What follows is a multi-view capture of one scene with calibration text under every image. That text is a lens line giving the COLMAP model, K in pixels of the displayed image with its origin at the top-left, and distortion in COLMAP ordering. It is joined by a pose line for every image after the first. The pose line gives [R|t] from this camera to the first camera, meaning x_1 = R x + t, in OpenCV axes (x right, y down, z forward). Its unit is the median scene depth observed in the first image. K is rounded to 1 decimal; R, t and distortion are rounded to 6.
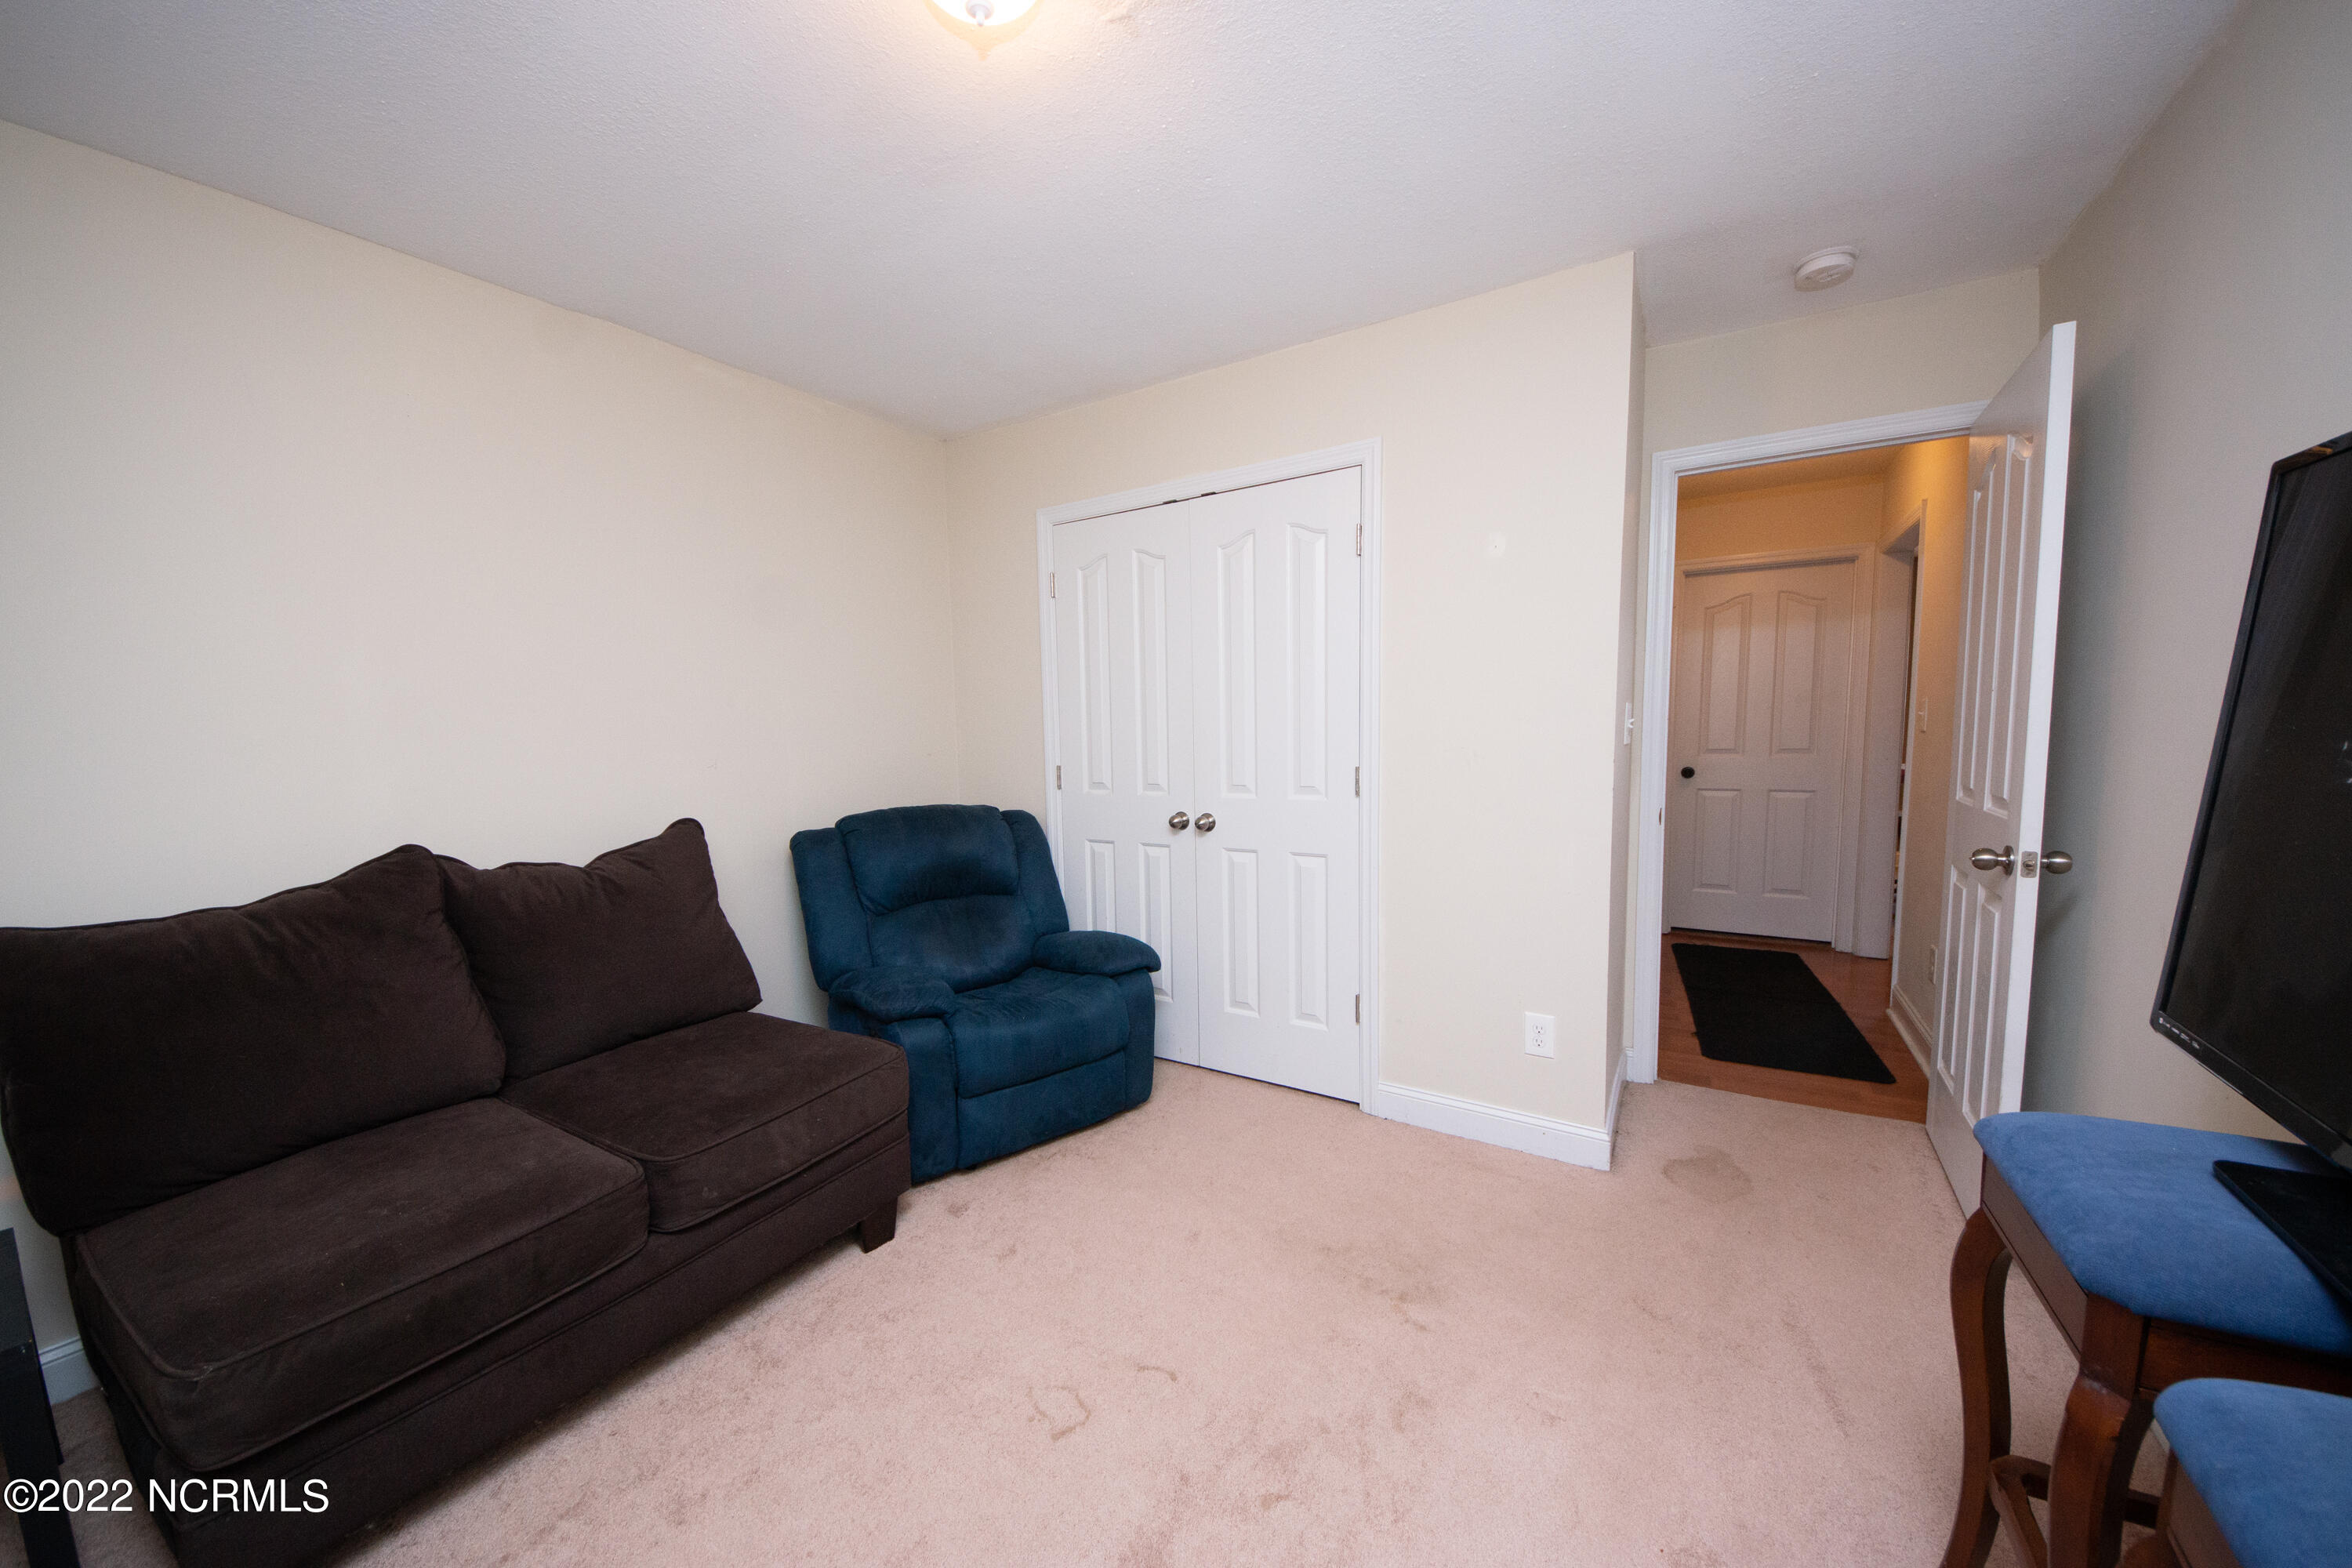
lens RADIAL K [[809.6, 0, 1178.4], [0, 809.6, 805.3], [0, 0, 1]] dist [-0.009337, -0.000099]
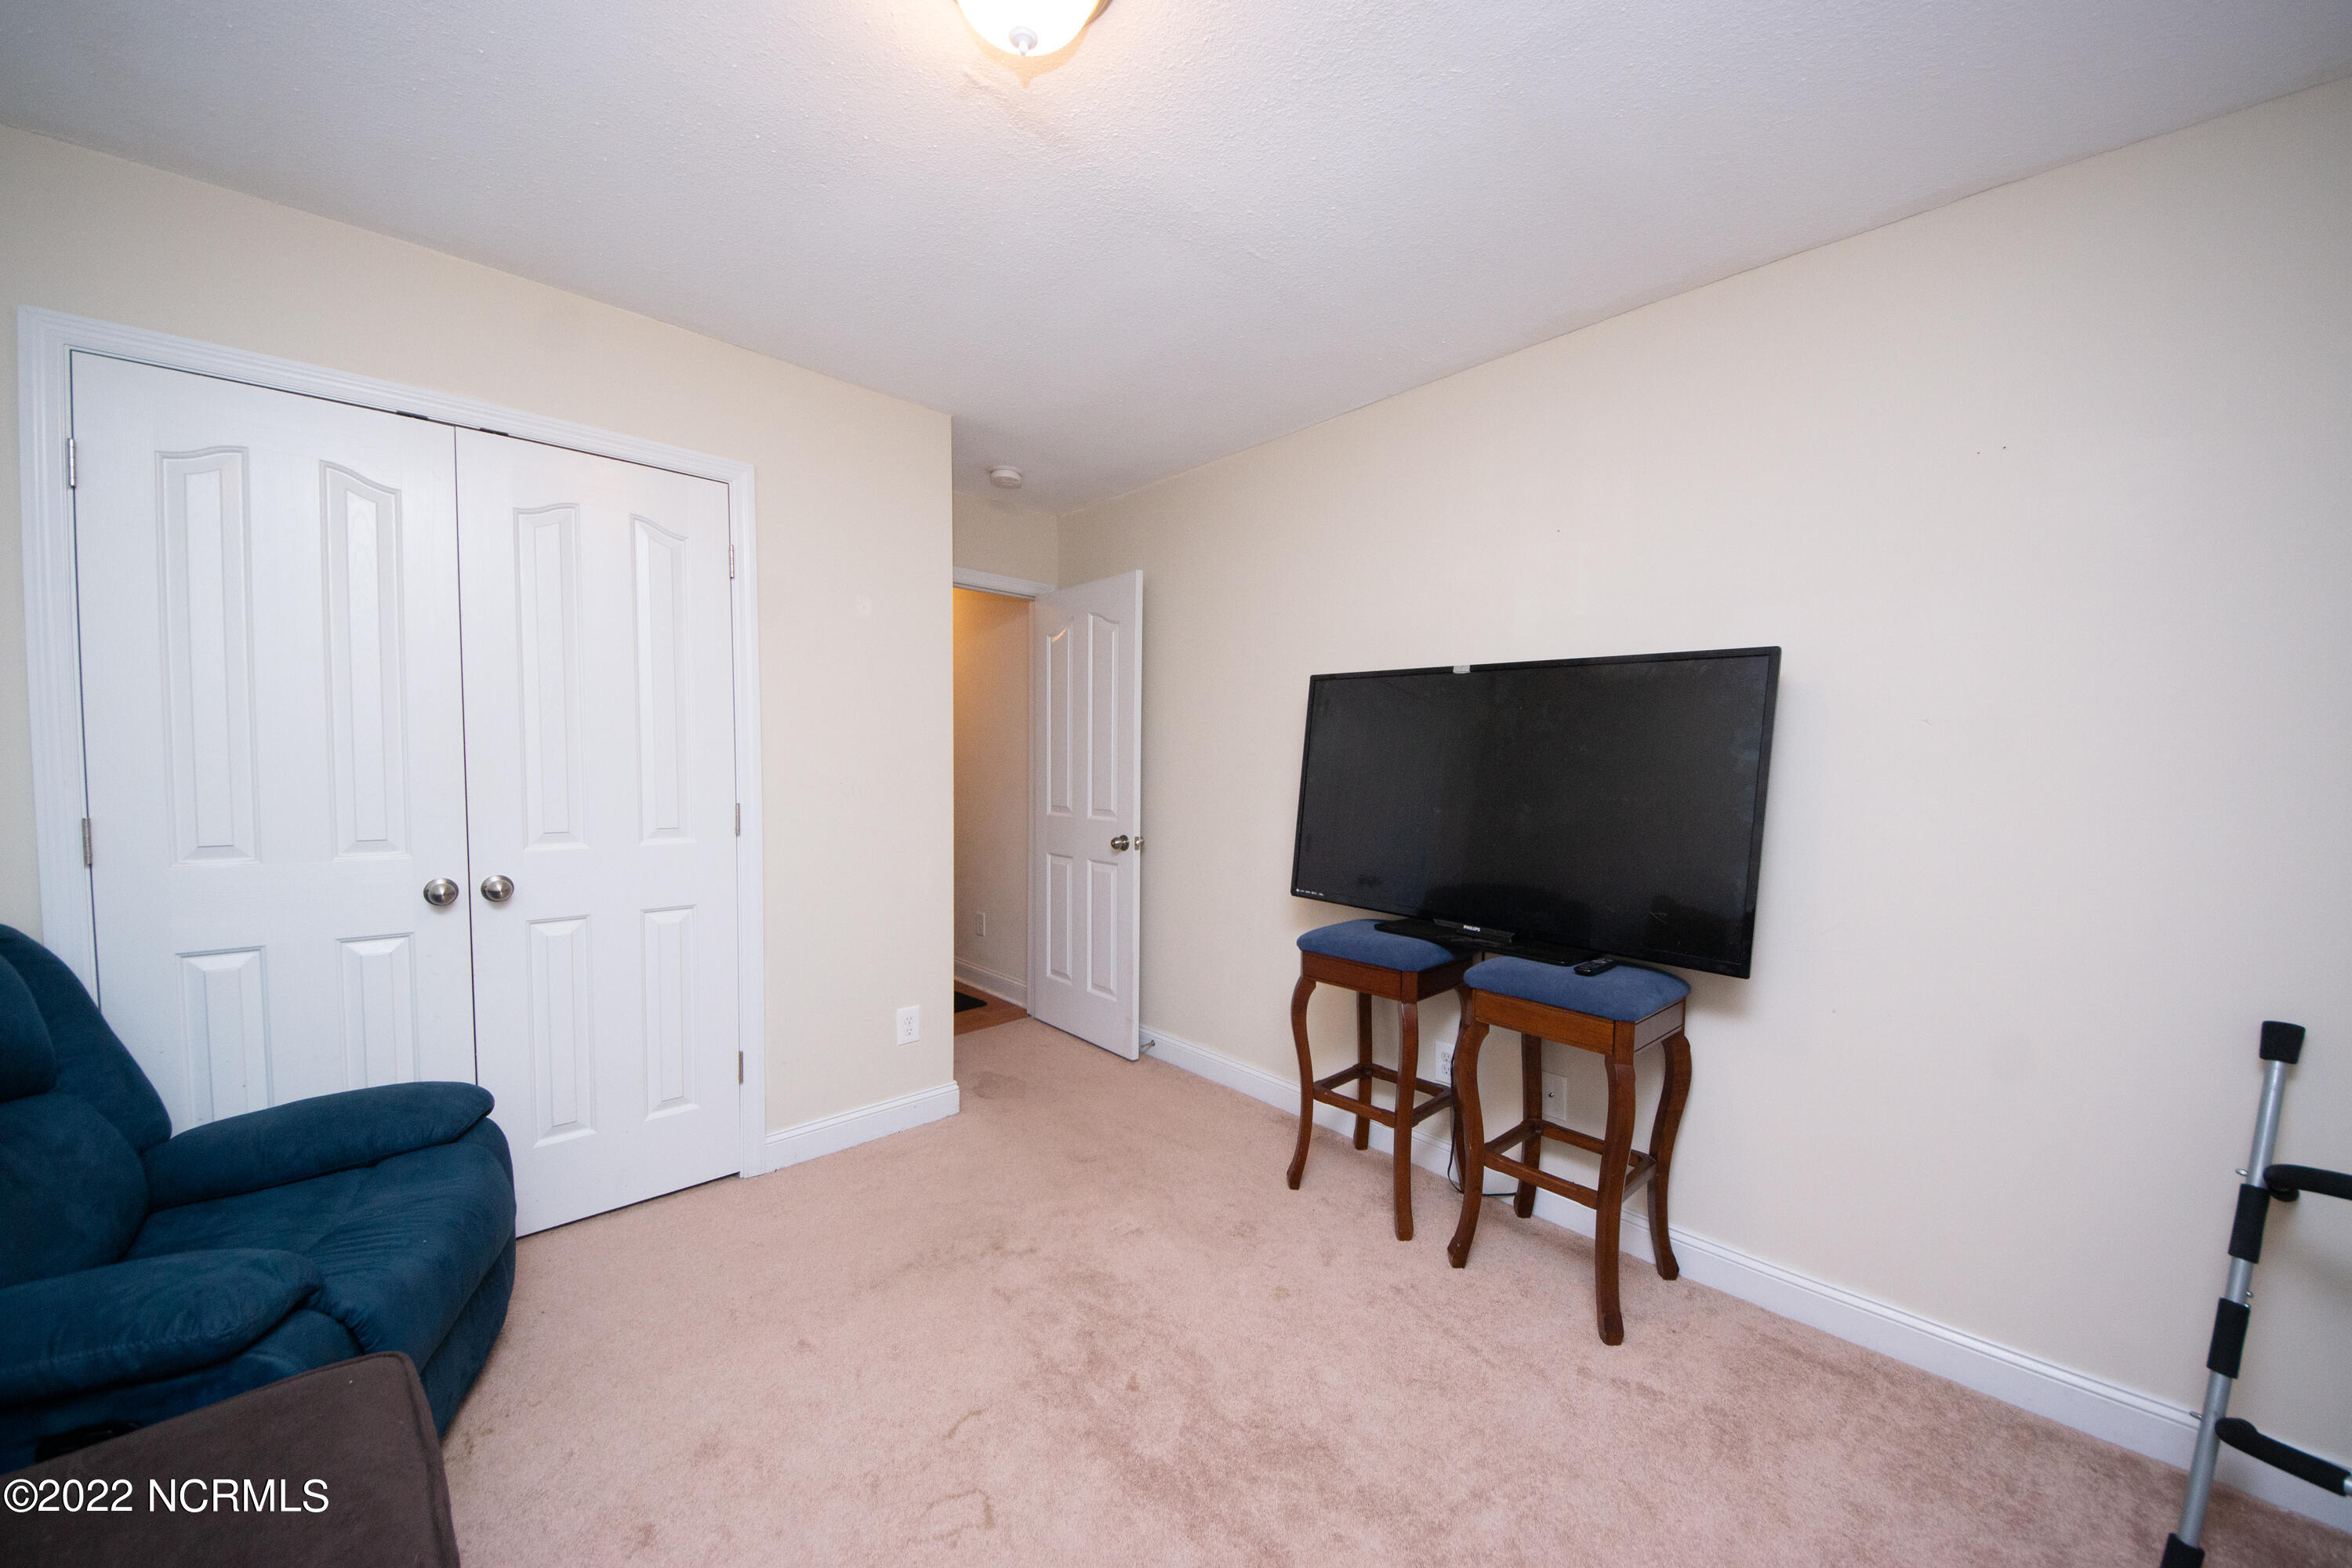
lens RADIAL K [[791.8, 0, 1177.3], [0, 791.8, 807.0], [0, 0, 1]] dist [-0.052020, 0.000005]
pose [[0.232090, -0.024755, 0.972379, -0.528606], [0.069873, 0.997518, 0.008717, -0.015432], [-0.970181, 0.065920, 0.233243, 0.308502]]
